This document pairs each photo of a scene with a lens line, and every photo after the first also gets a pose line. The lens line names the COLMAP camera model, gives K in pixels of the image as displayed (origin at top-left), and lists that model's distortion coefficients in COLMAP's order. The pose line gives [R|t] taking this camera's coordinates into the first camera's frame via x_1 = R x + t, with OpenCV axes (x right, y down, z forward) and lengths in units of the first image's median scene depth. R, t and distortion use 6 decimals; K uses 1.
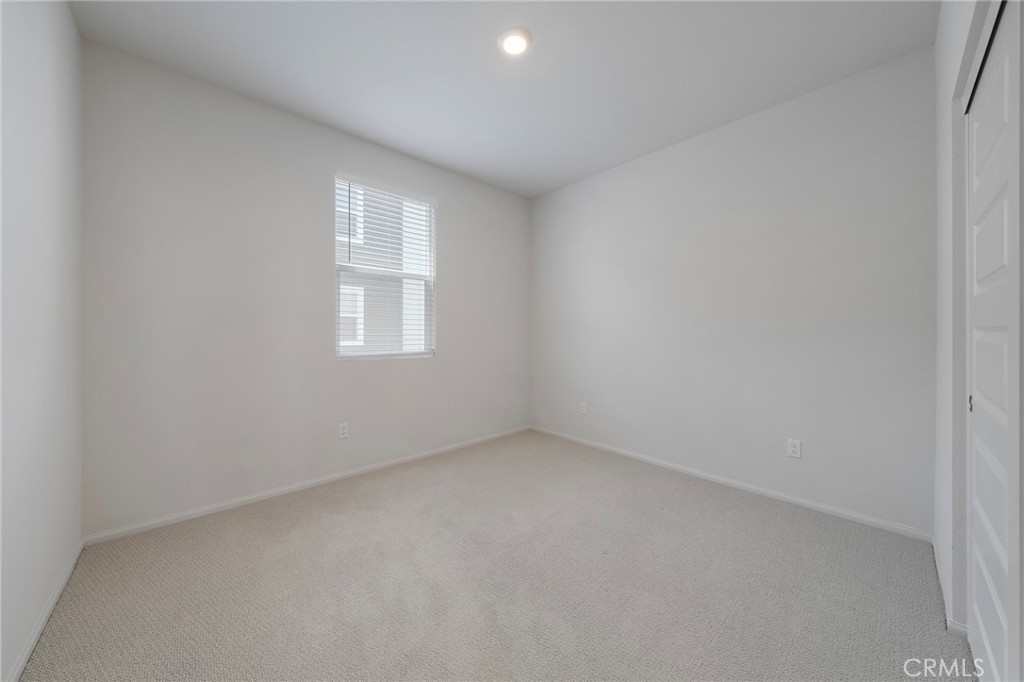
lens RADIAL K [[345.8, 0, 509.8], [0, 345.8, 339.1], [0, 0, 1]] dist [-0.000570, 0.000115]
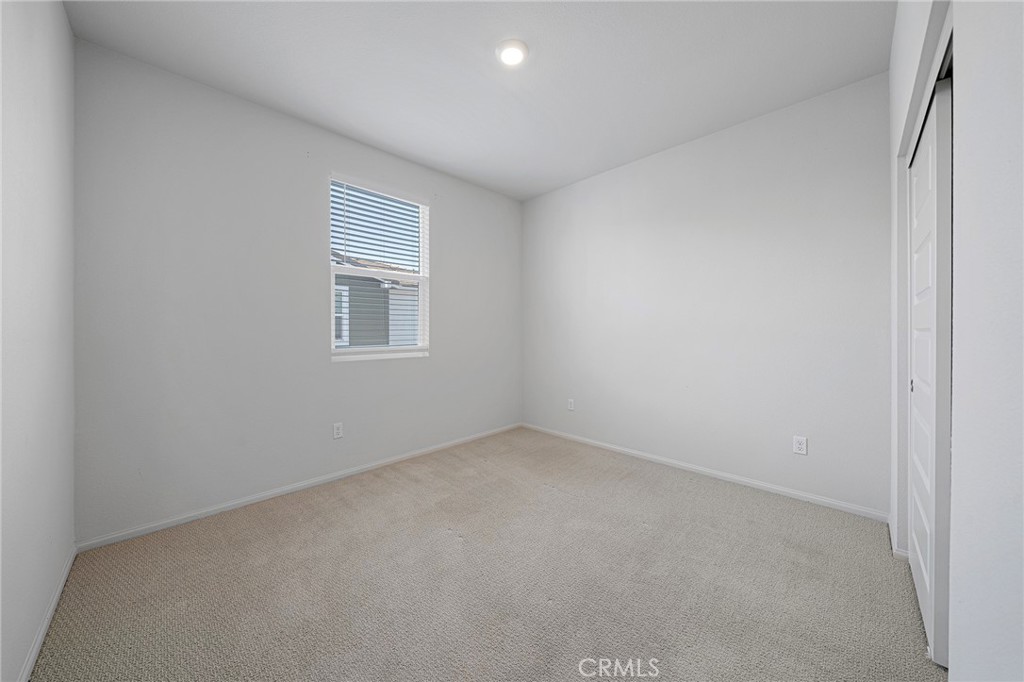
lens RADIAL K [[350.0, 0, 506.6], [0, 350.0, 342.3], [0, 0, 1]] dist [0.000482, -0.000001]
pose [[0.998473, -0.004712, 0.055035, -0.224436], [0.004267, 0.999957, 0.008206, 0.001358], [-0.055072, -0.007958, 0.998451, -0.195852]]
